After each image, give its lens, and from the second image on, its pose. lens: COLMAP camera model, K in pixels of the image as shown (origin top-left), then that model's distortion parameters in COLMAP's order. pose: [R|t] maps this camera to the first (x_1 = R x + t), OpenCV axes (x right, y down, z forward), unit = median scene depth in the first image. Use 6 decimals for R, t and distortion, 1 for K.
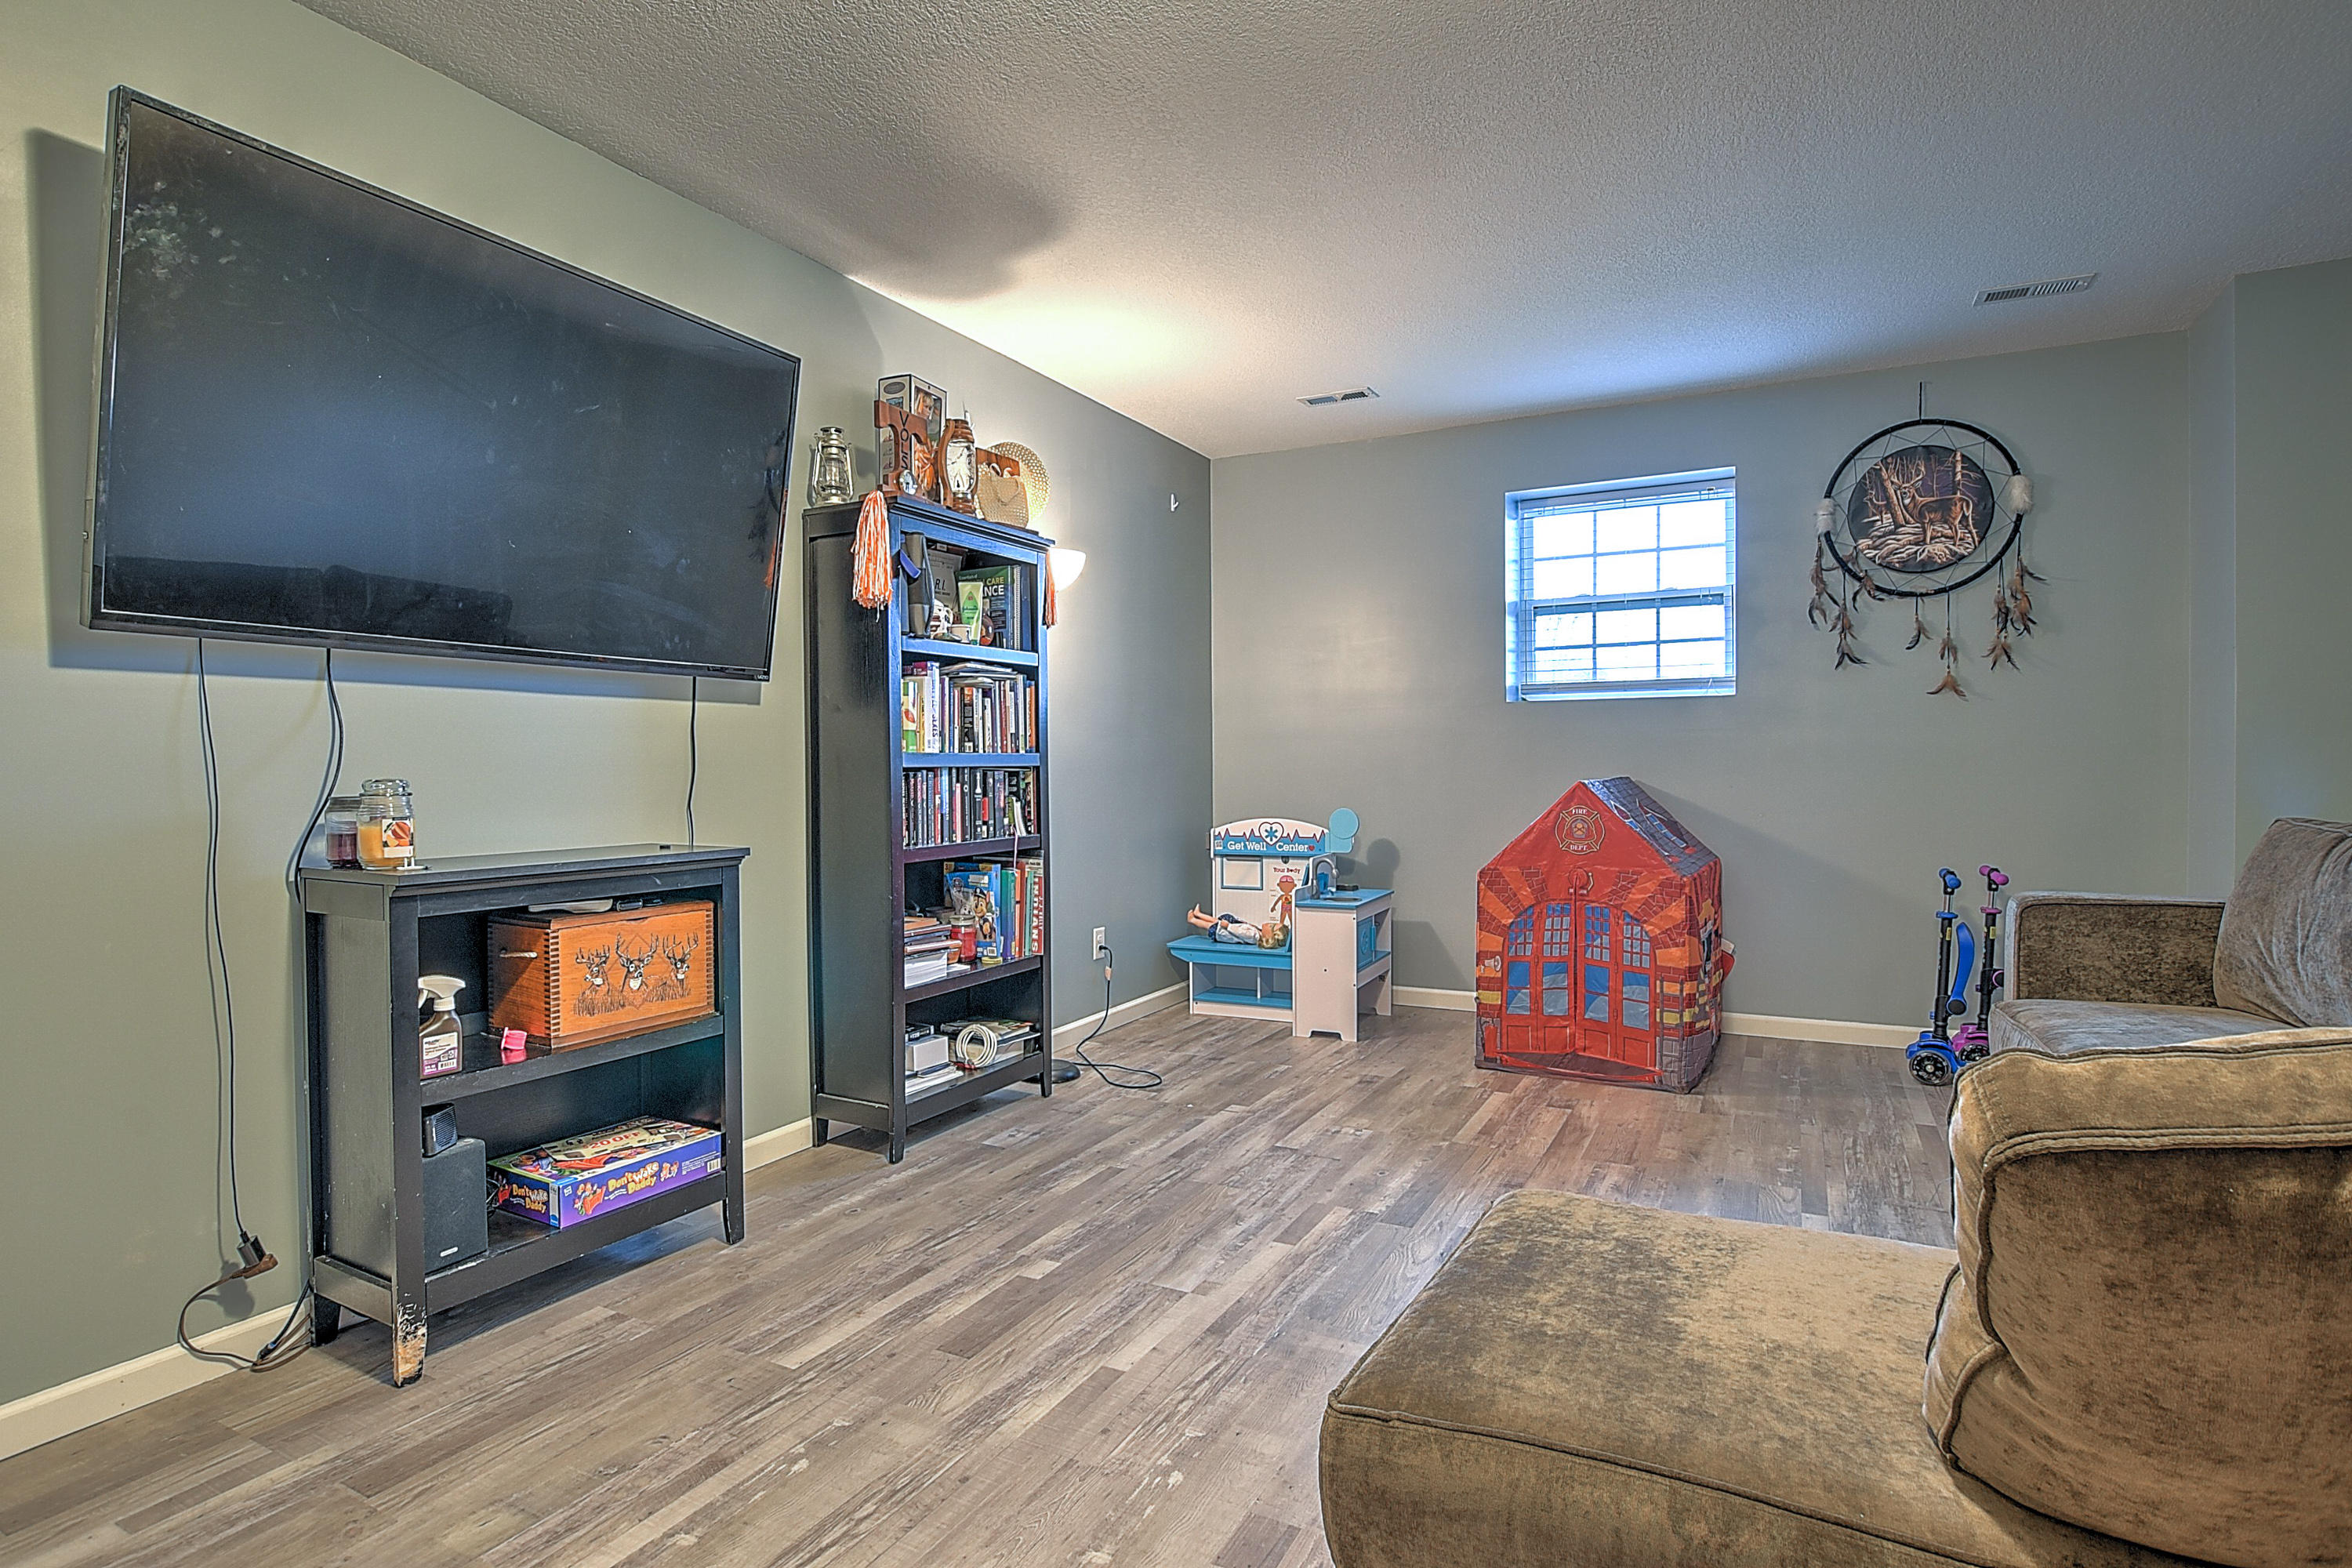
lens RADIAL K [[1200.2, 0, 1163.0], [0, 1200.2, 782.8], [0, 0, 1]] dist [-0.014653, -0.000707]
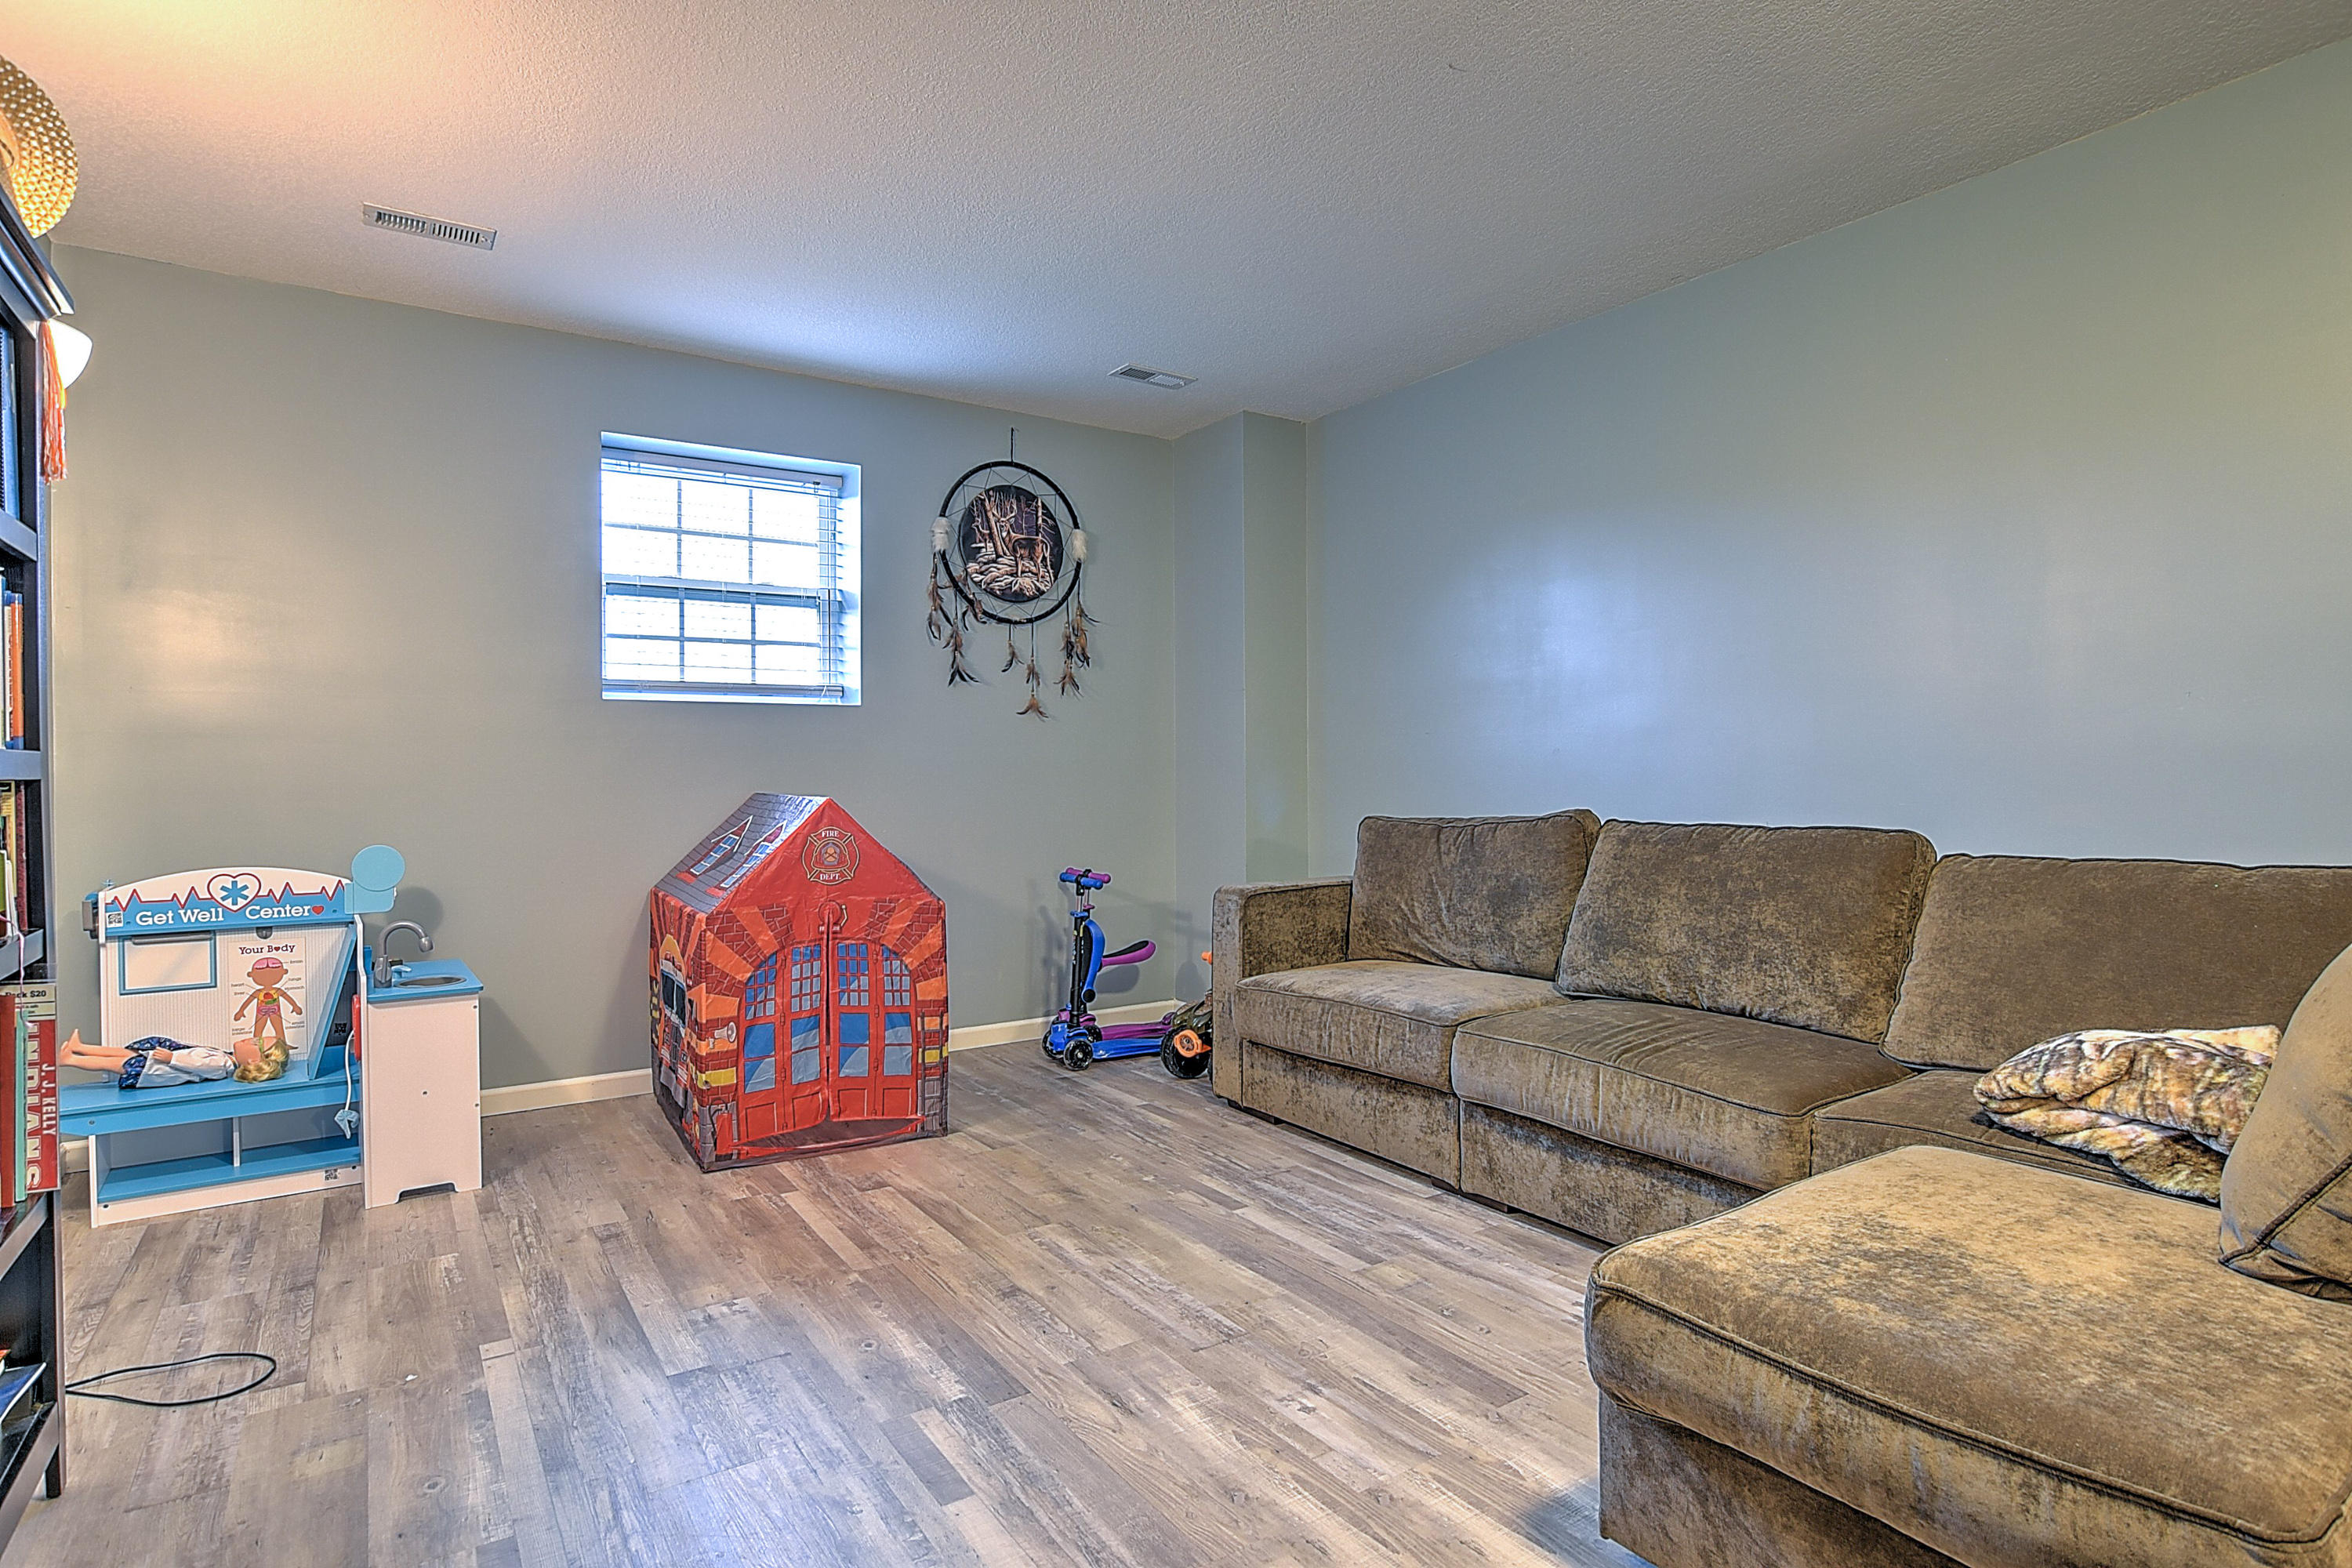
lens RADIAL K [[1200.2, 0, 1169.4], [0, 1200.2, 781.9], [0, 0, 1]] dist [-0.014653, -0.000707]
pose [[0.479158, -0.002055, 0.877726, -0.265648], [0.015829, 0.999855, -0.006300, -0.003334], [-0.877586, 0.016912, 0.479121, 0.364756]]
